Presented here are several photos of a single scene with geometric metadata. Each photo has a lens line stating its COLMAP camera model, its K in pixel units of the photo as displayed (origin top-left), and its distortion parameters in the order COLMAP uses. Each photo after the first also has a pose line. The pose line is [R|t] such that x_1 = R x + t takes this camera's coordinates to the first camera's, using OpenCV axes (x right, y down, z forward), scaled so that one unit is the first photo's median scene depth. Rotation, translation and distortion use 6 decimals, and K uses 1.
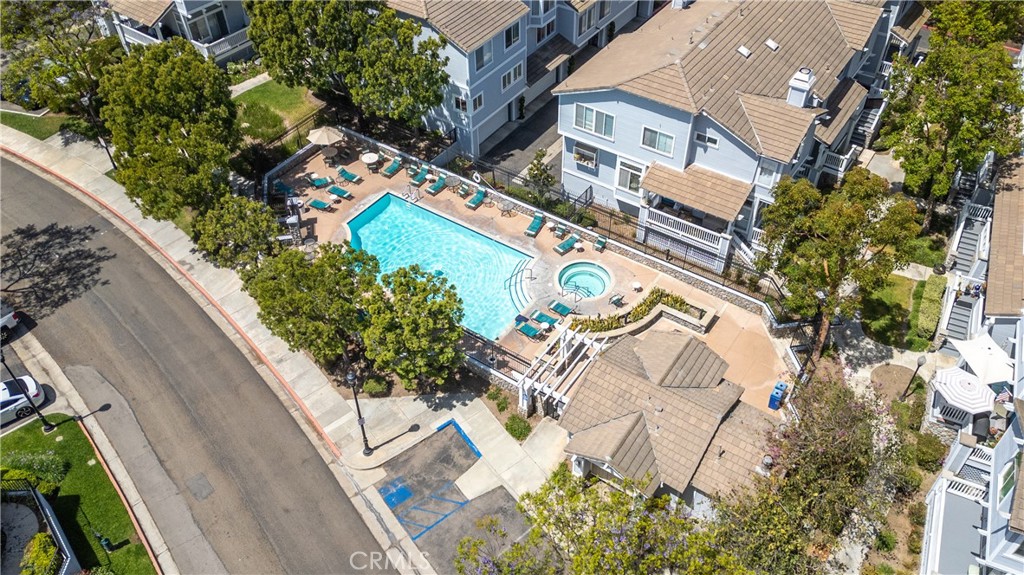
lens RADIAL K [[787.3, 0, 512.0], [0, 787.3, 287.5], [0, 0, 1]] dist [0.028458, -0.003512]
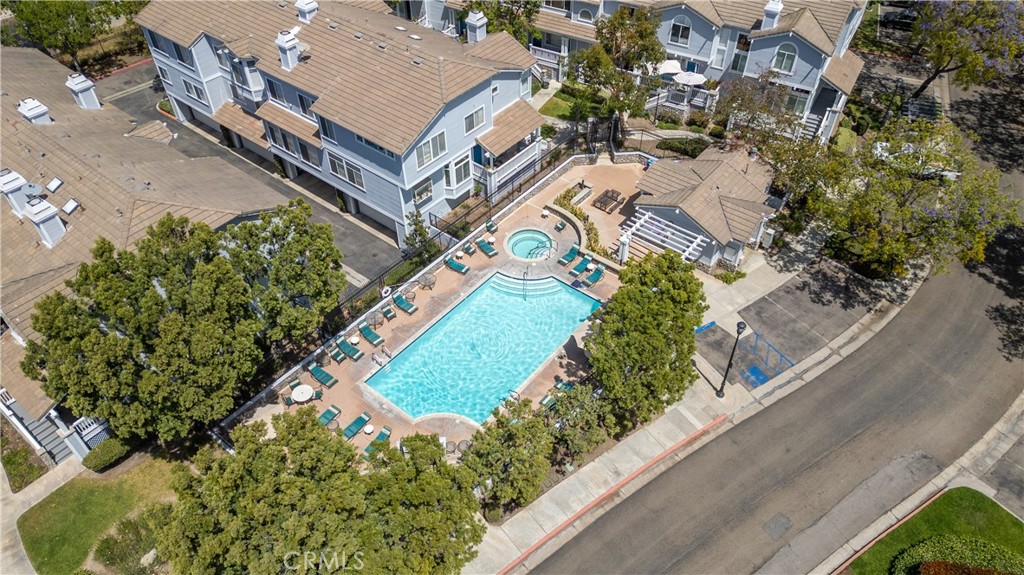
lens RADIAL K [[726.5, 0, 512.0], [0, 726.5, 287.5], [0, 0, 1]] dist [0.027756, -0.001215]
pose [[0.084029, -0.689030, 0.719845, -0.833345], [0.704422, 0.552022, 0.446163, -0.541970], [-0.704790, 0.469584, 0.531754, 0.560200]]
